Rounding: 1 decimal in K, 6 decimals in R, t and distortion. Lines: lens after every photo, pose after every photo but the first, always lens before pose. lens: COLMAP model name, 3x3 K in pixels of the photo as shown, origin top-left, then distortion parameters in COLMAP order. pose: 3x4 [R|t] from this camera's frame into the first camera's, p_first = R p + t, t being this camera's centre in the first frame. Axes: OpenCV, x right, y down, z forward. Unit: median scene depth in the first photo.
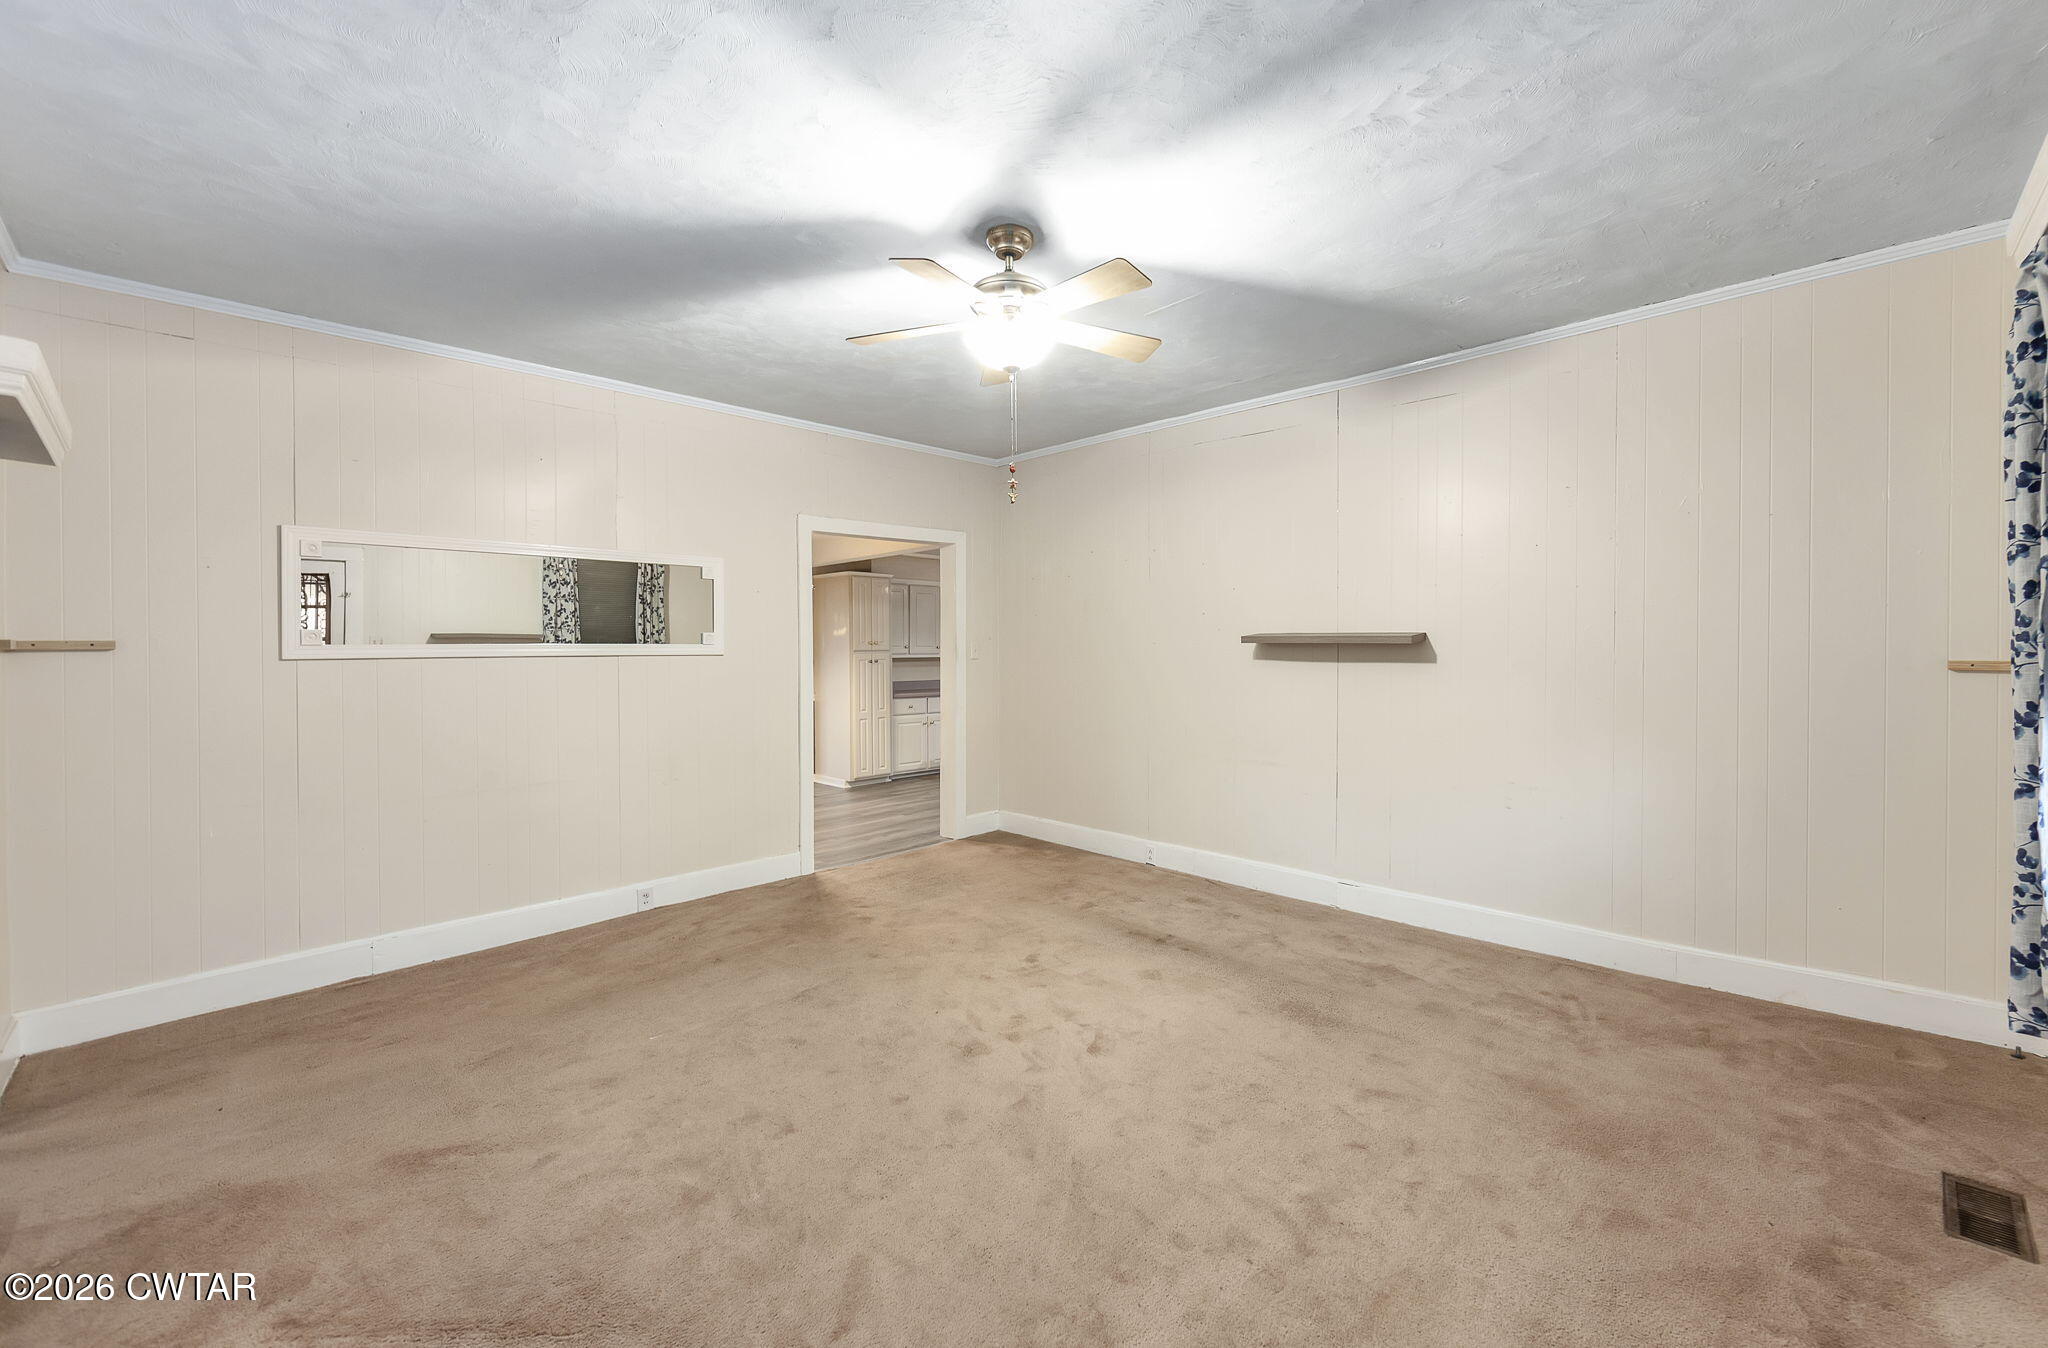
lens RADIAL K [[829.0, 0, 1034.4], [0, 829.0, 656.2], [0, 0, 1]] dist [-0.001200, -0.000392]
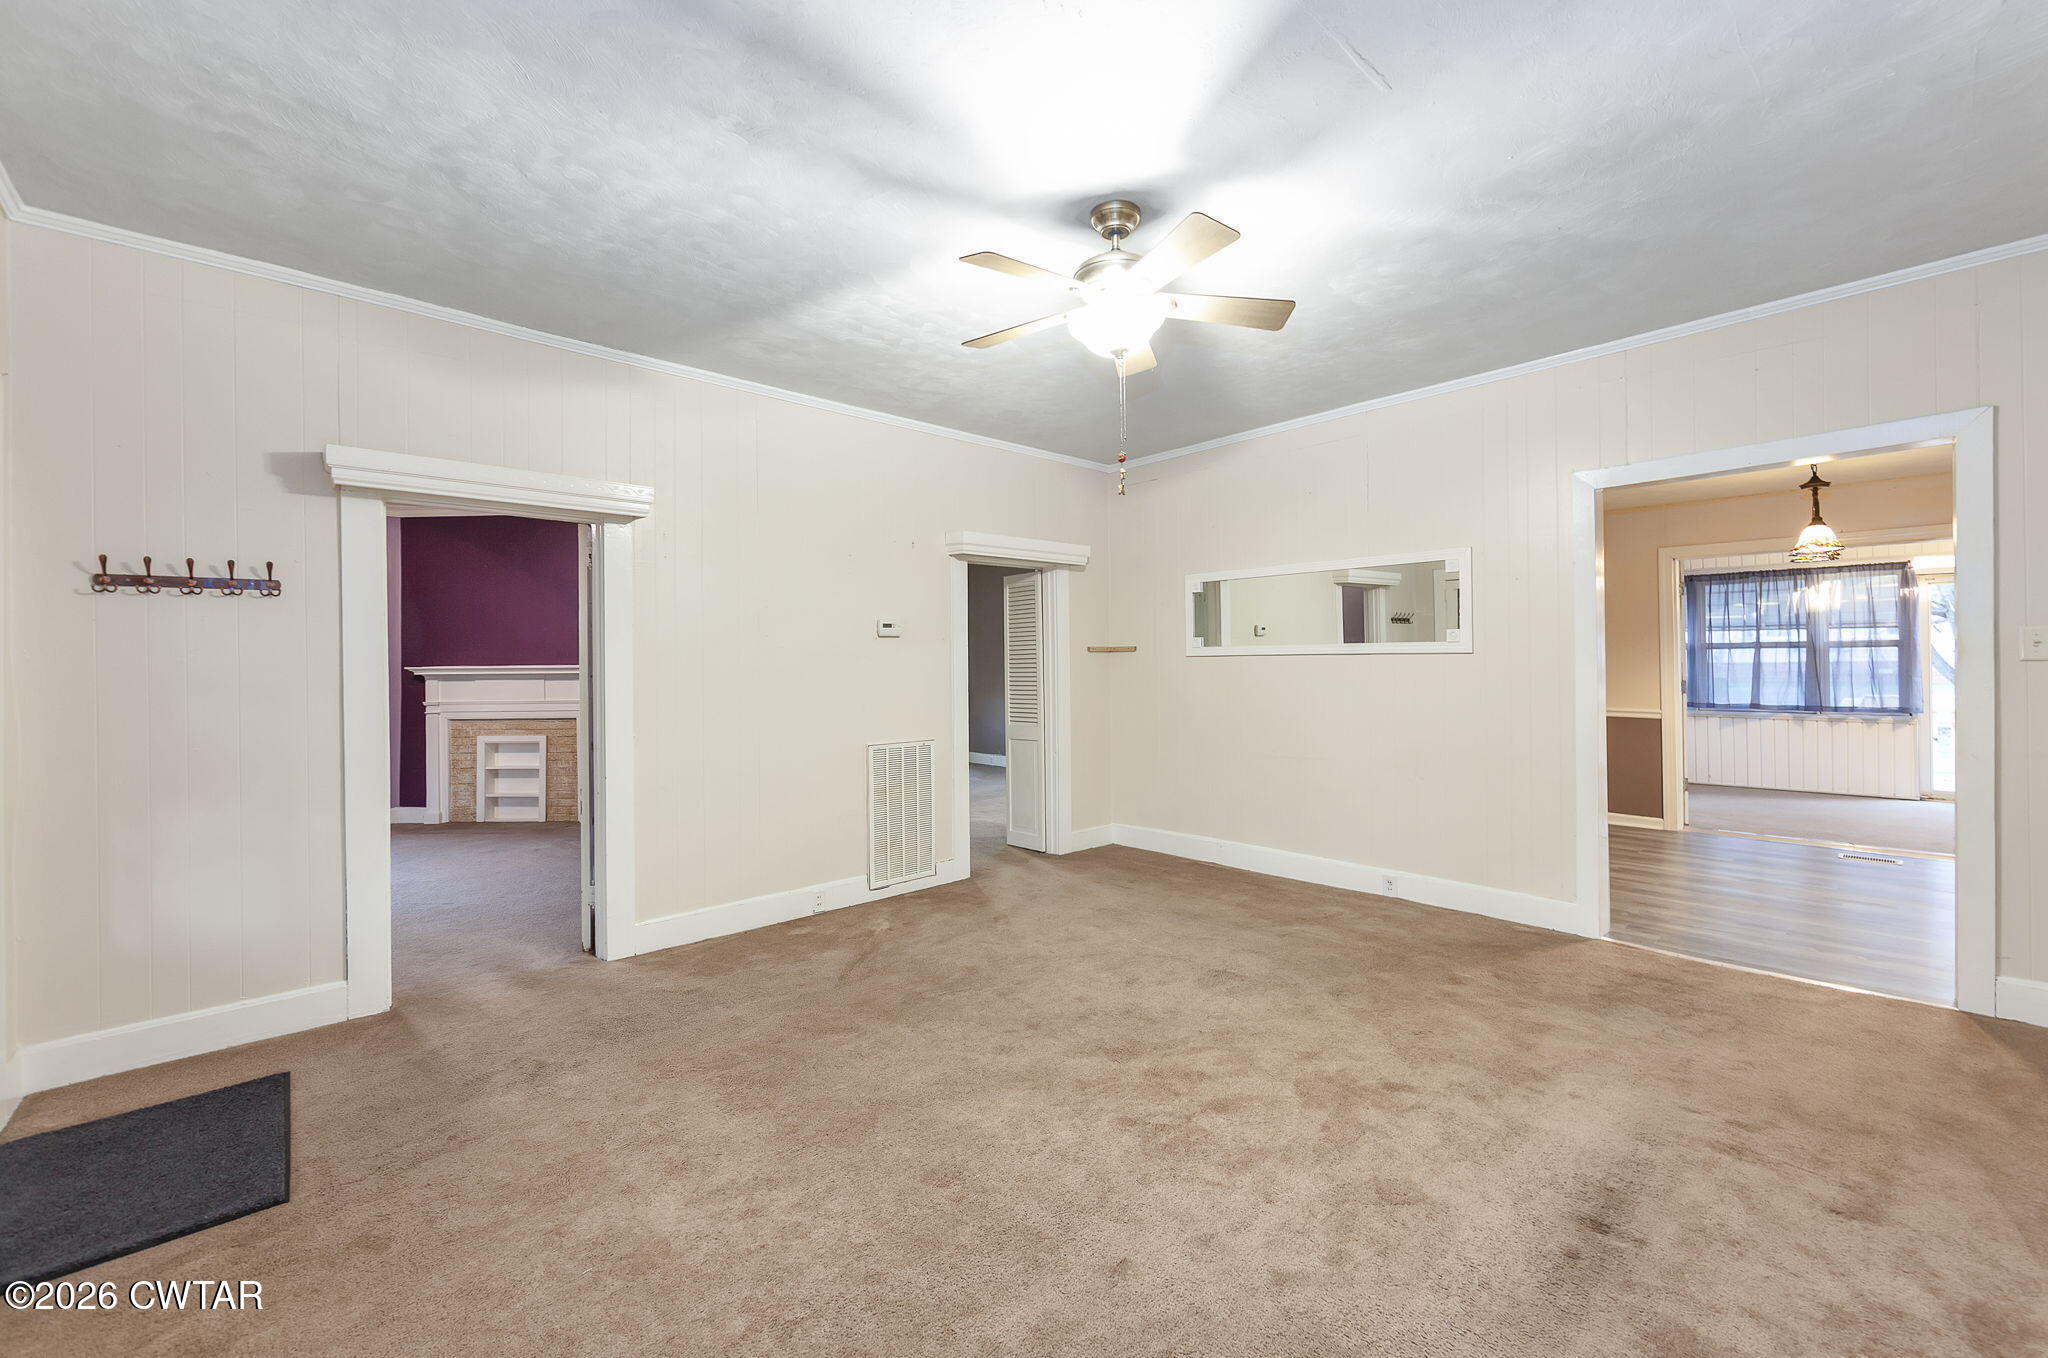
lens RADIAL K [[832.6, 0, 1064.5], [0, 832.6, 657.3], [0, 0, 1]] dist [0.002697, 0.000285]
pose [[-0.032881, 0.005946, -0.999442, 0.767615], [-0.000154, 0.999982, 0.005954, -0.003349], [0.999459, 0.000349, -0.032880, 0.802744]]
